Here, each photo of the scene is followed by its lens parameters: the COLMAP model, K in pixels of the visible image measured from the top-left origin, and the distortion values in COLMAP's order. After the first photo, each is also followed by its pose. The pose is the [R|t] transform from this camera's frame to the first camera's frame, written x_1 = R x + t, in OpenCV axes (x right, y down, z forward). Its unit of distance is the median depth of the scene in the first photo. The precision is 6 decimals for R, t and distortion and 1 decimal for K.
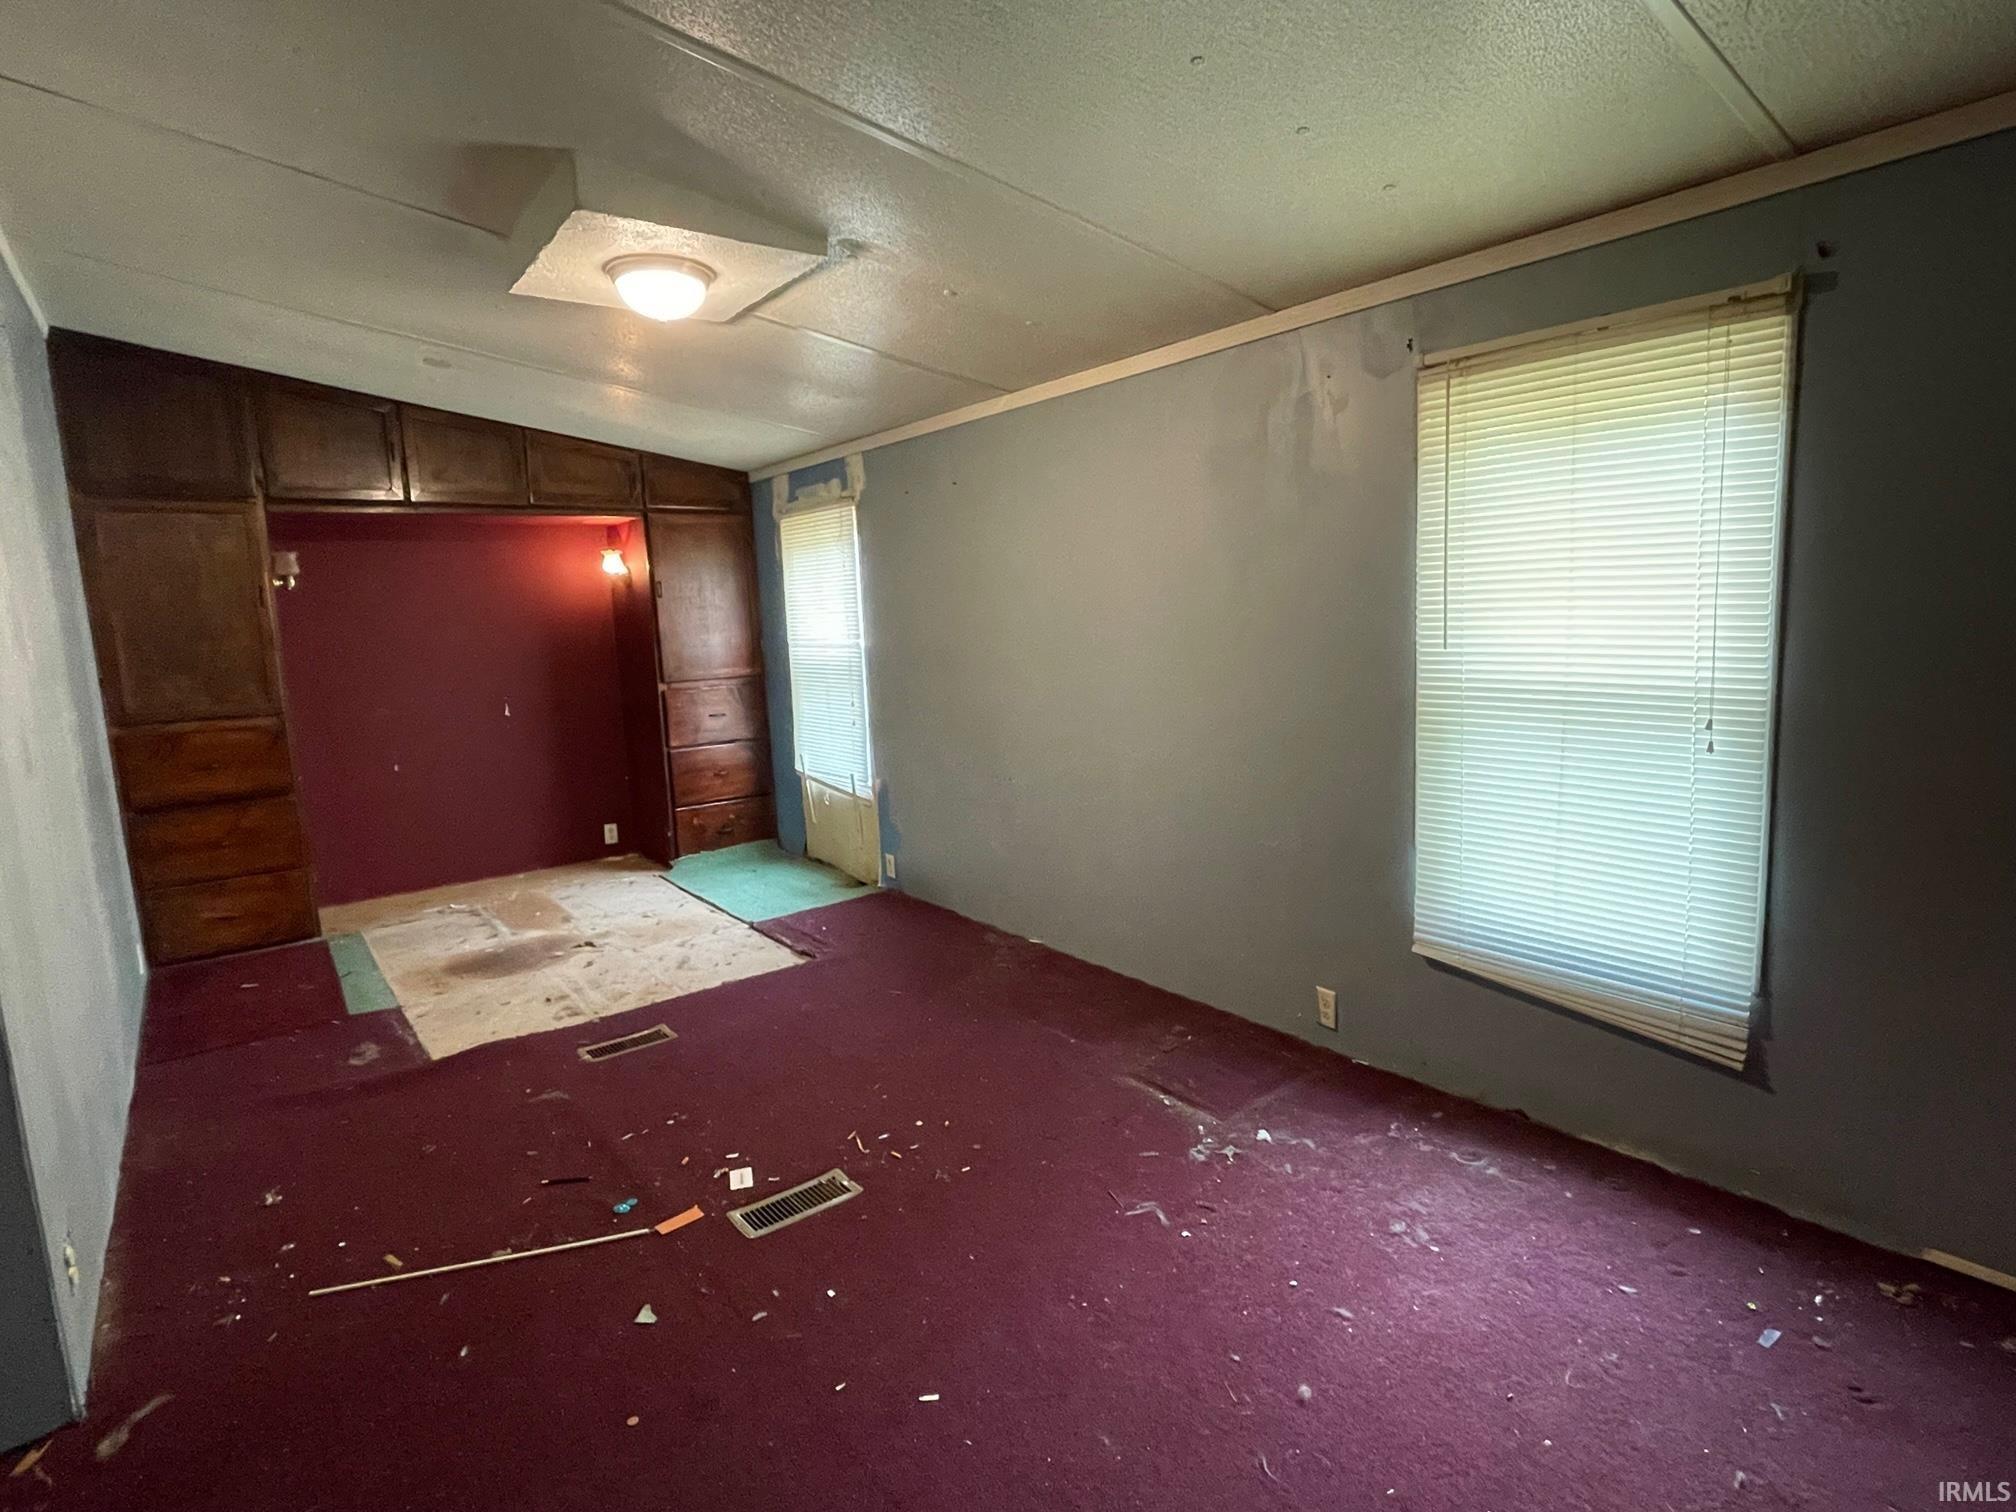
lens RADIAL K [[1037.7, 0, 1017.1], [0, 1037.7, 749.4], [0, 0, 1]] dist [-0.003250, -0.000663]
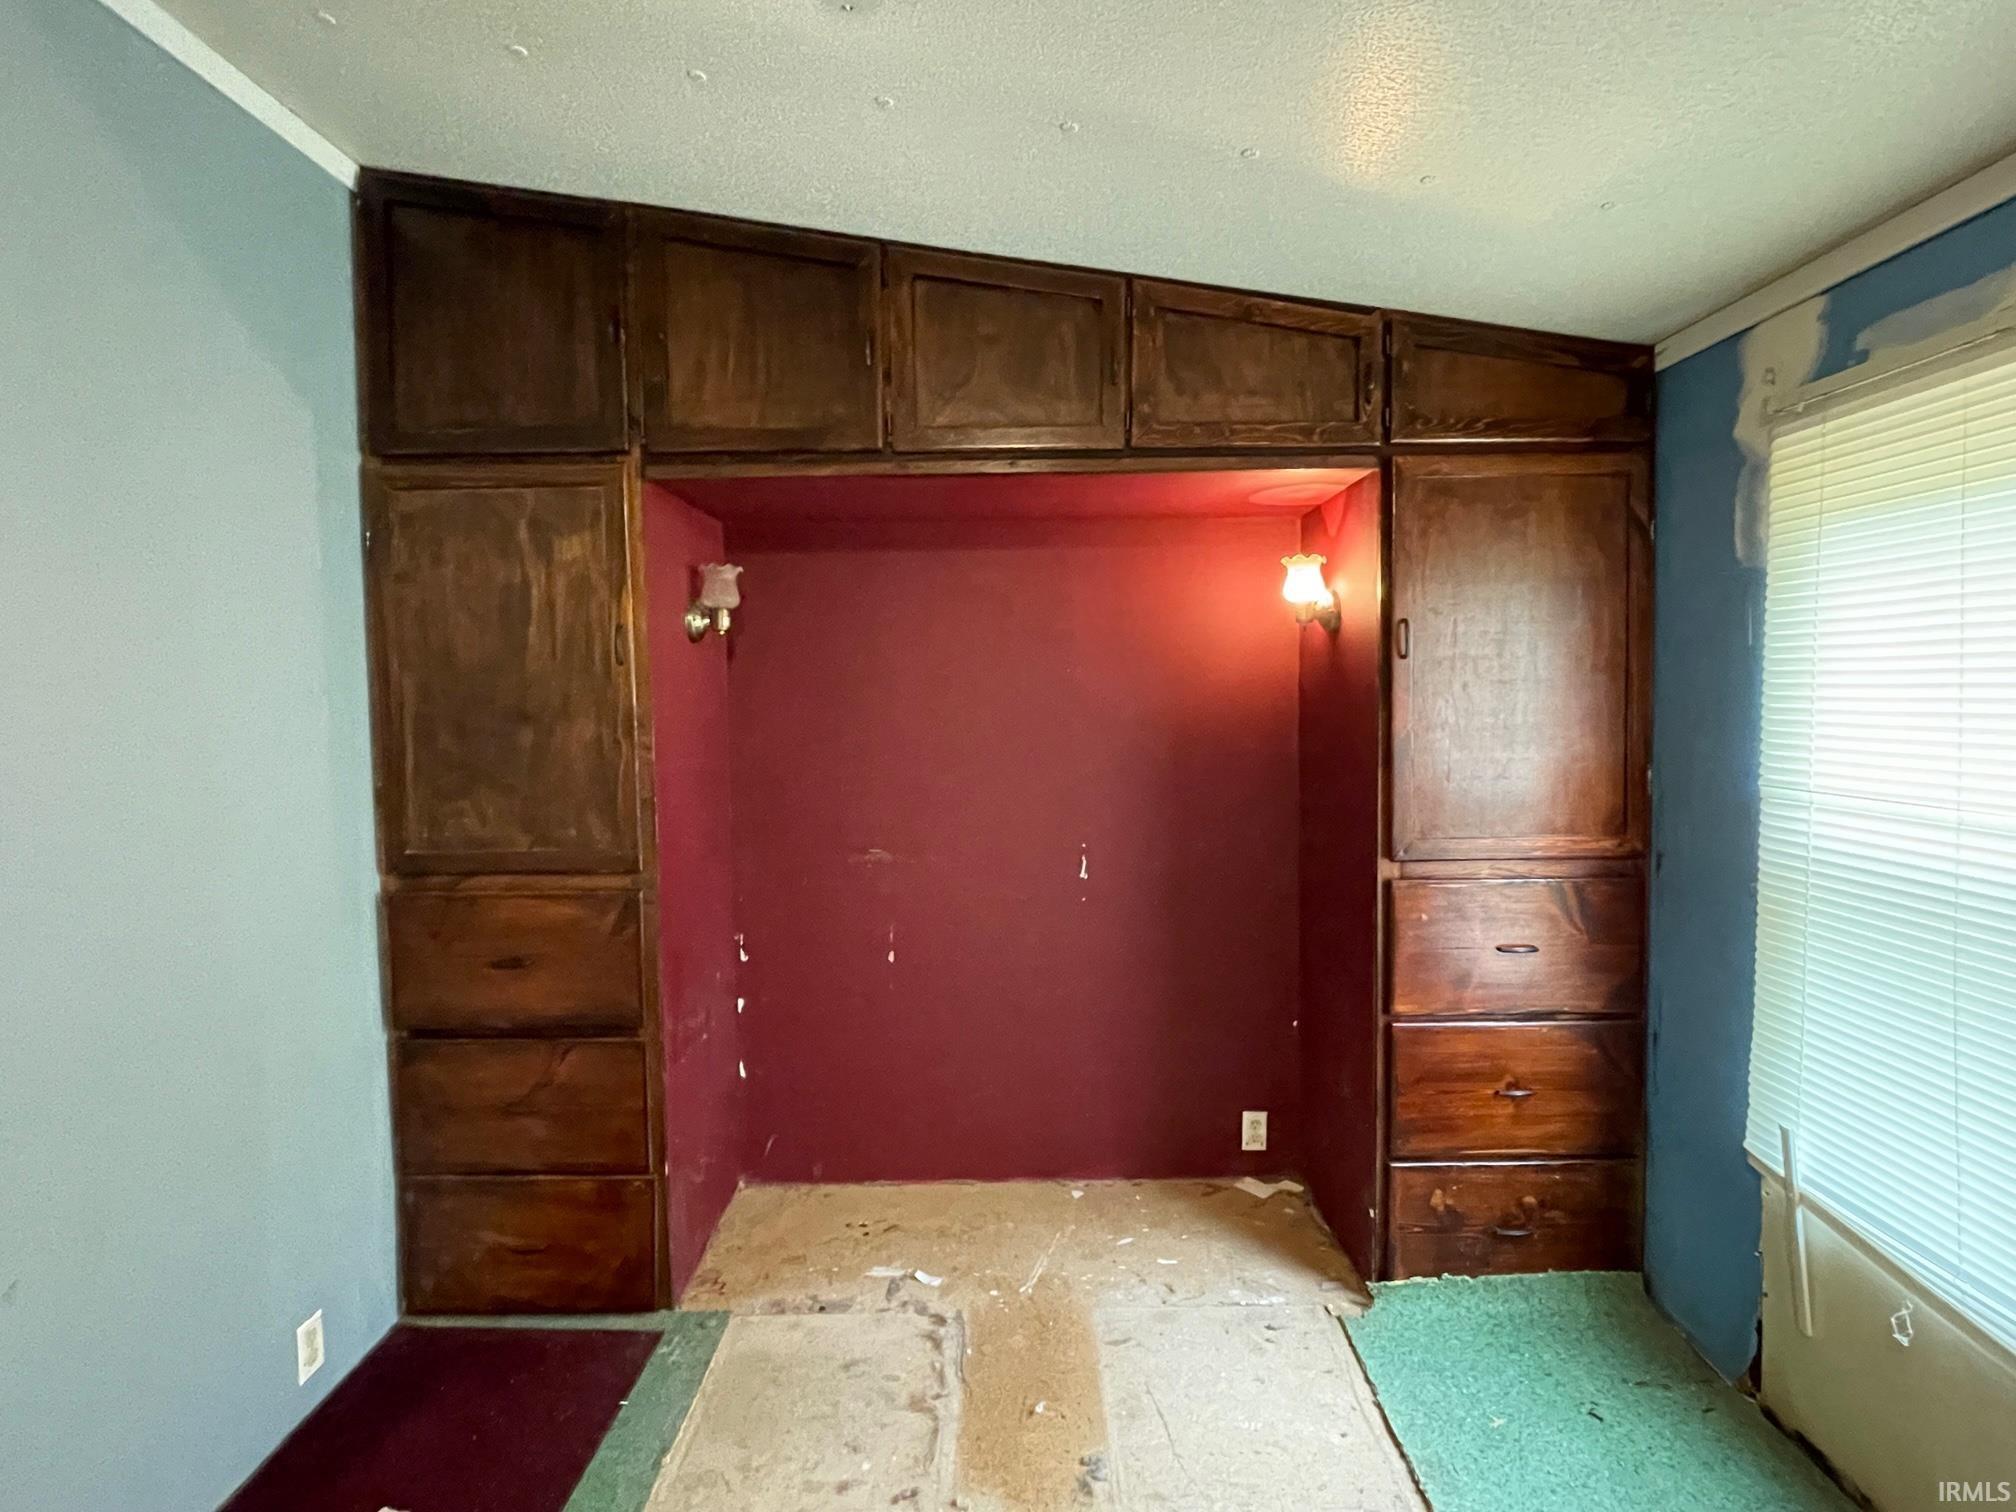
lens RADIAL K [[1037.7, 0, 1017.1], [0, 1037.7, 749.4], [0, 0, 1]] dist [-0.003250, -0.000663]
pose [[0.784470, 0.064714, -0.616781, -0.203660], [-0.102482, 0.994395, -0.026011, -0.081945], [0.611640, 0.083613, 0.786705, 0.573501]]
